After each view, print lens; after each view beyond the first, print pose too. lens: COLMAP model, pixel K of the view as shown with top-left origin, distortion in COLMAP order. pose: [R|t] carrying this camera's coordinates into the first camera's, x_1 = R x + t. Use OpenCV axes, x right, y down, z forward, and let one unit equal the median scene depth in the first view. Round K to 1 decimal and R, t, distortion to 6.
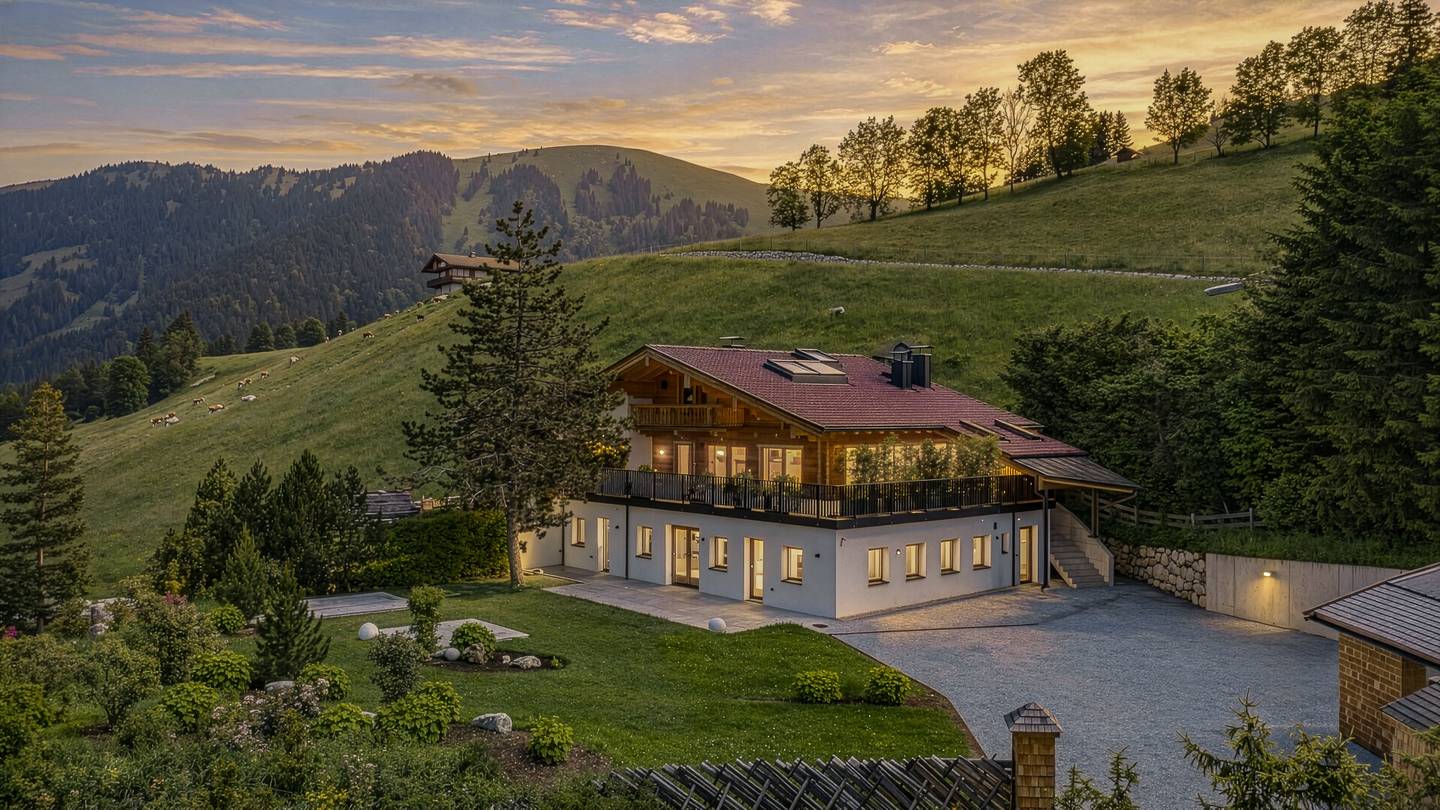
lens RADIAL K [[1118.3, 0, 720.0], [0, 1118.3, 405.0], [0, 0, 1]] dist [-0.031252, 0.000467]
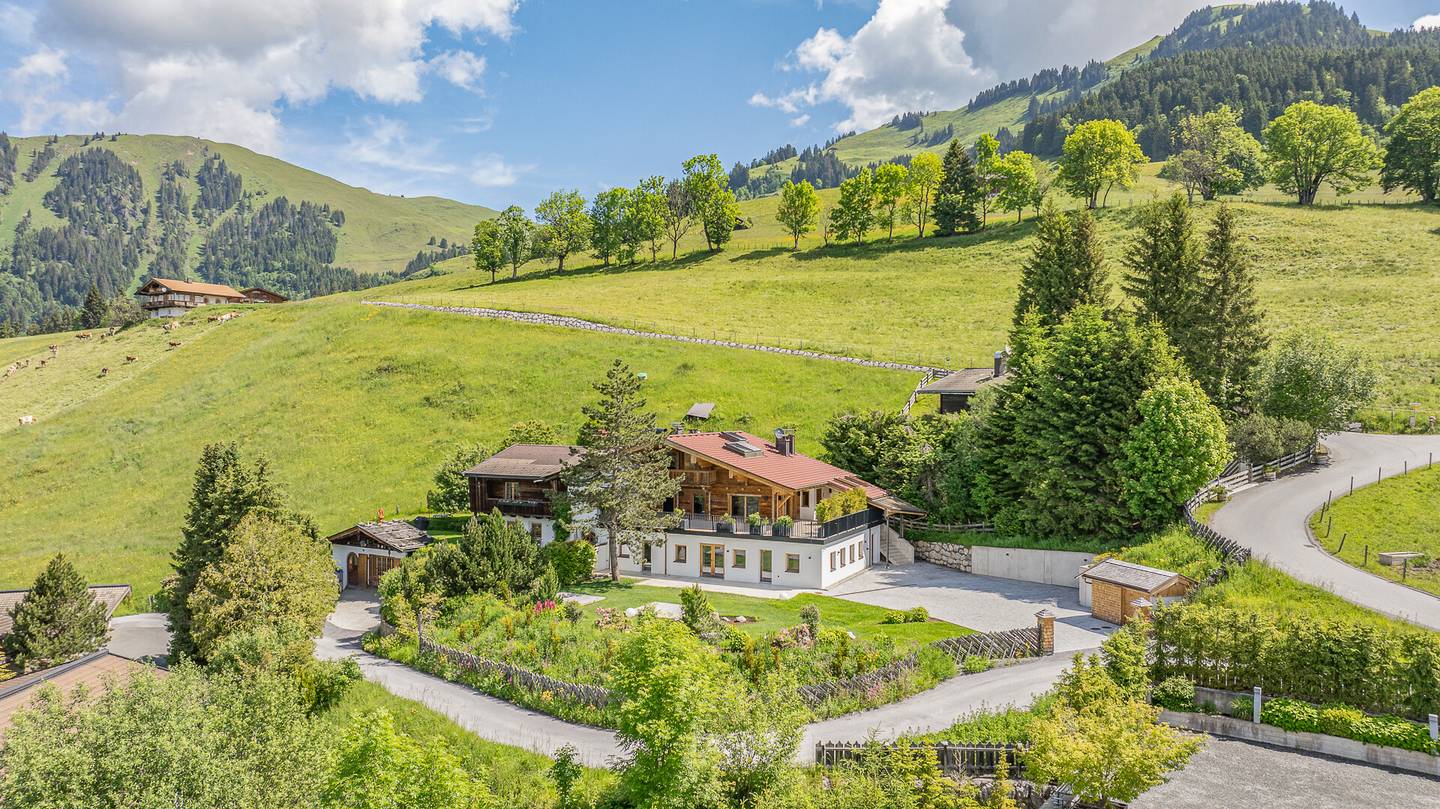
lens RADIAL K [[1006.3, 0, 720.0], [0, 1006.3, 404.5], [0, 0, 1]] dist [-0.040177, 0.042212]
pose [[0.923687, 0.001499, 0.383144, -0.143459], [-0.004310, 0.999970, 0.006480, -0.028220], [-0.383123, -0.007637, 0.923666, -0.110460]]
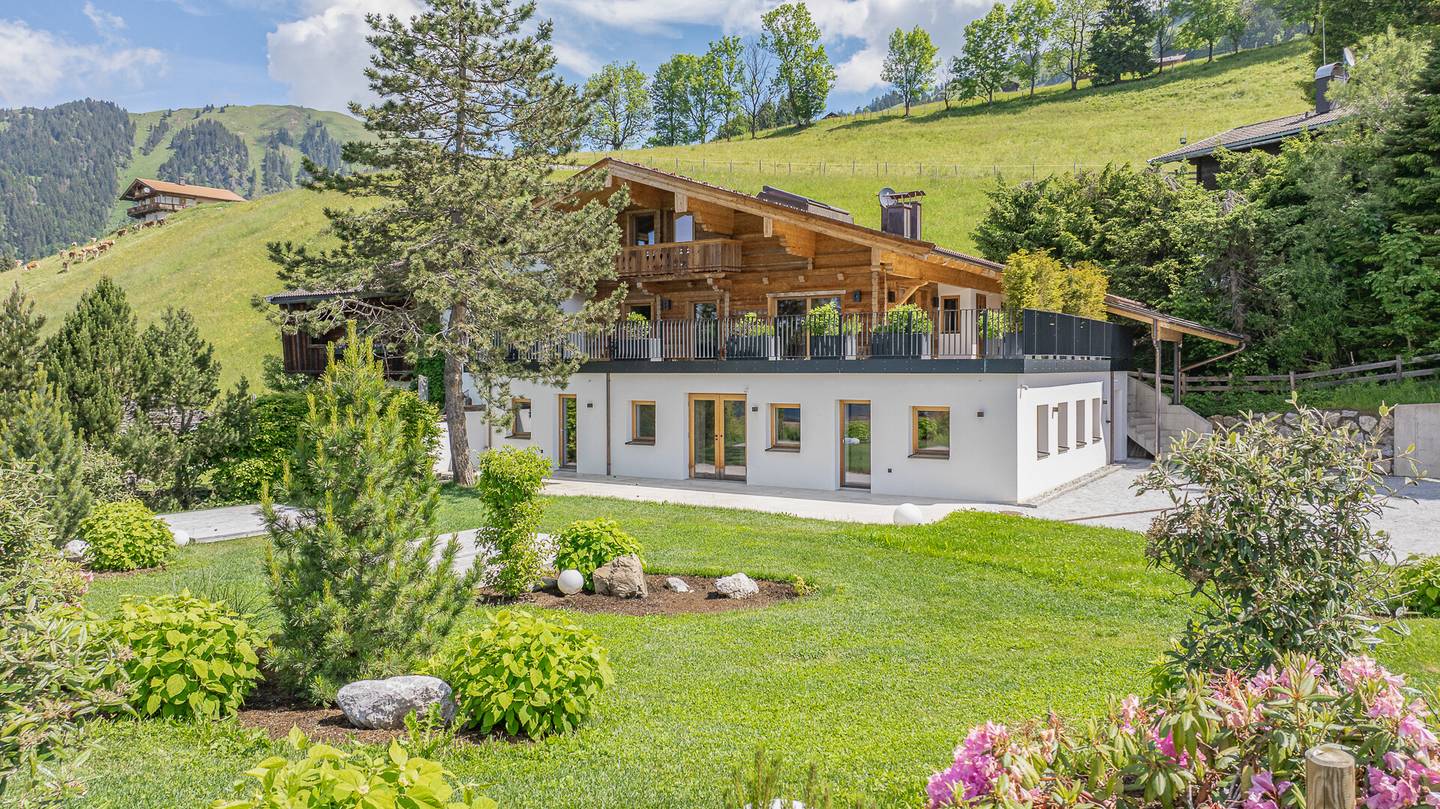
lens RADIAL K [[1024.0, 0, 720.0], [0, 1024.0, 404.5], [0, 0, 1]] dist [-0.038049, -0.005447]
pose [[0.957702, -0.015679, 0.287334, -0.048146], [0.004251, 0.999176, 0.040352, 0.020132], [-0.287730, -0.037424, 0.956980, 0.087450]]
